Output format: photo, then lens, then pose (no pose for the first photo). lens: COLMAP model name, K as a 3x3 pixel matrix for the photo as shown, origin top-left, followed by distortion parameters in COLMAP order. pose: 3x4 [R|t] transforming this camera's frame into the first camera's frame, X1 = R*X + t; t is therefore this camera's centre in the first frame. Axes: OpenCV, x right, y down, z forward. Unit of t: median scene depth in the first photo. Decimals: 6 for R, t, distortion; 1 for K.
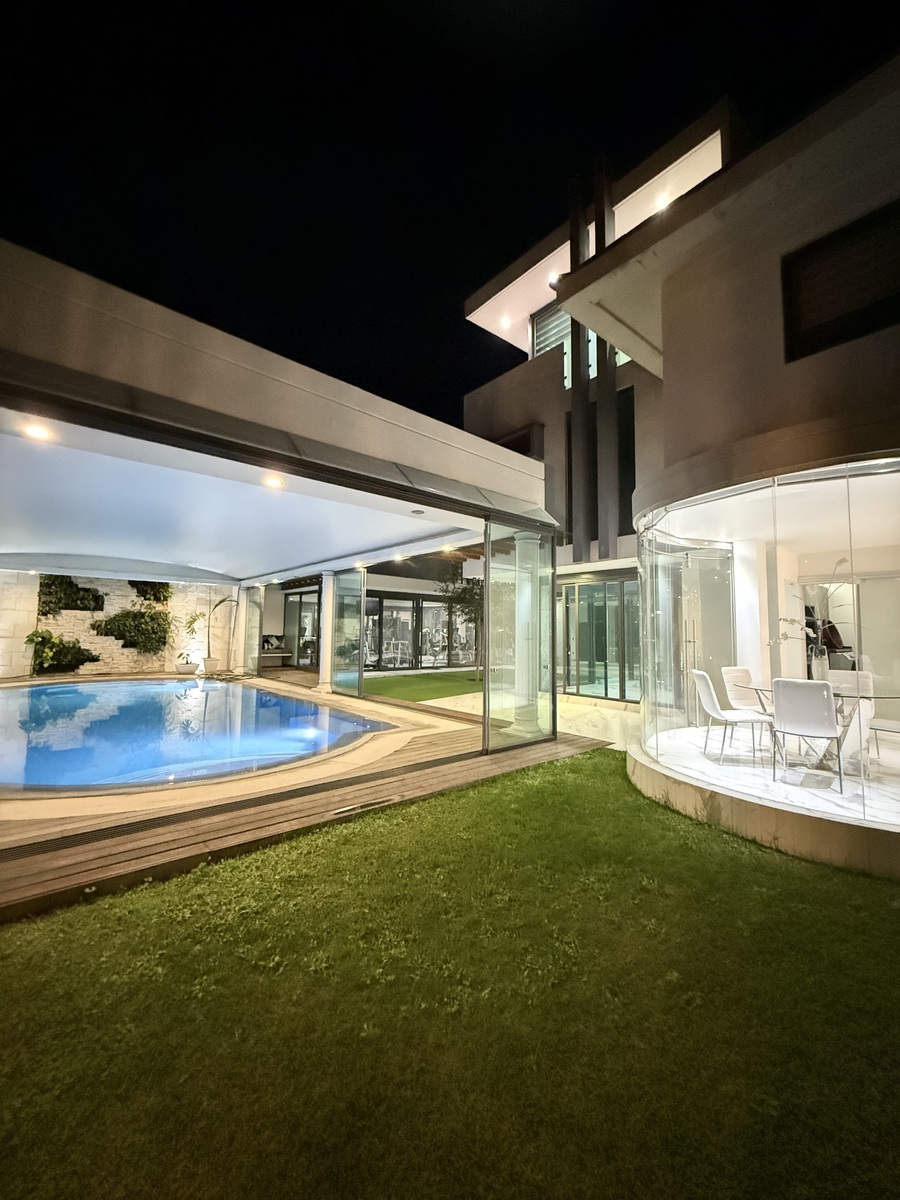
lens RADIAL K [[480.4, 0, 444.1], [0, 480.4, 600.4], [0, 0, 1]] dist [0.000030, 0.000118]
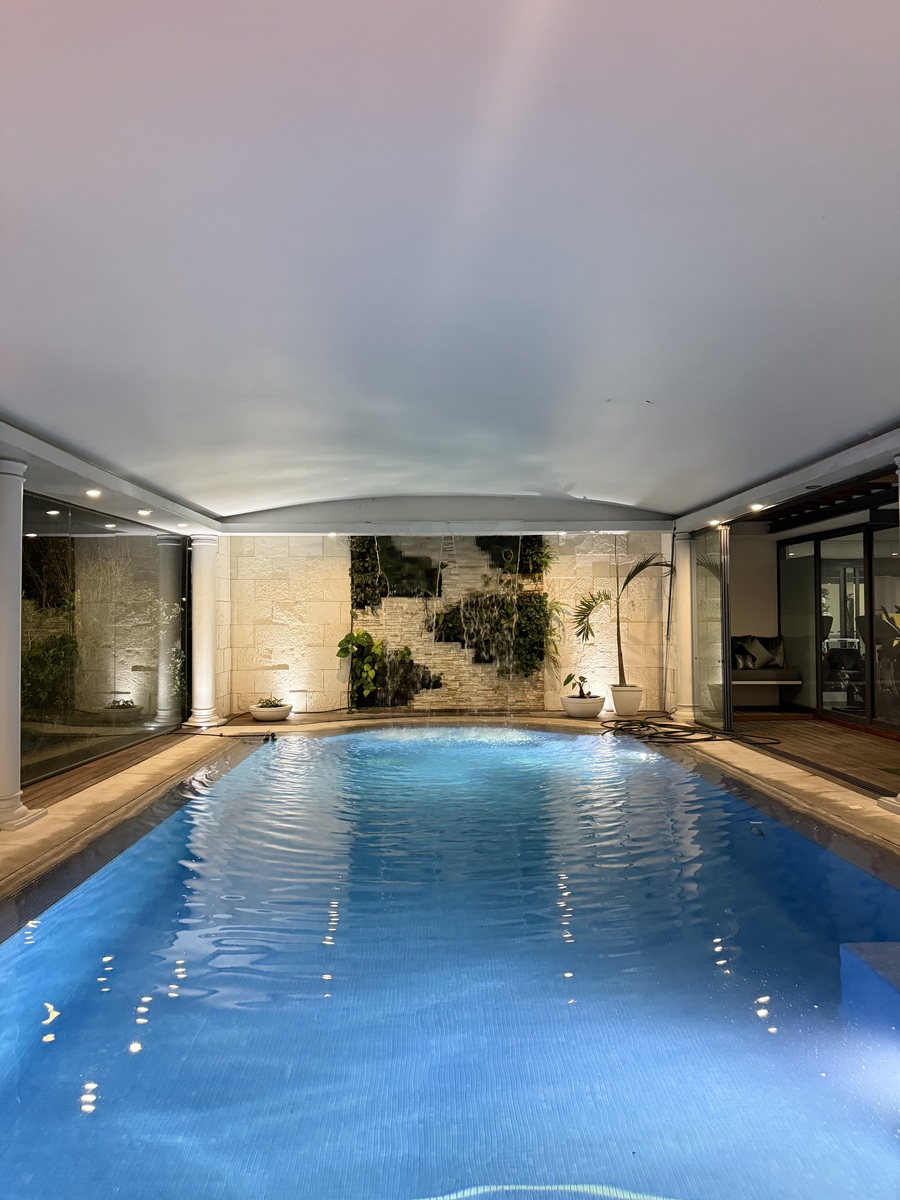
lens RADIAL K [[837.2, 0, 445.2], [0, 837.2, 603.3], [0, 0, 1]] dist [0.072122, 0.001358]
pose [[0.779851, -0.034680, -0.625004, -0.102342], [0.059277, 0.998069, 0.018582, 0.011838], [0.623152, -0.051540, 0.780401, 0.246057]]
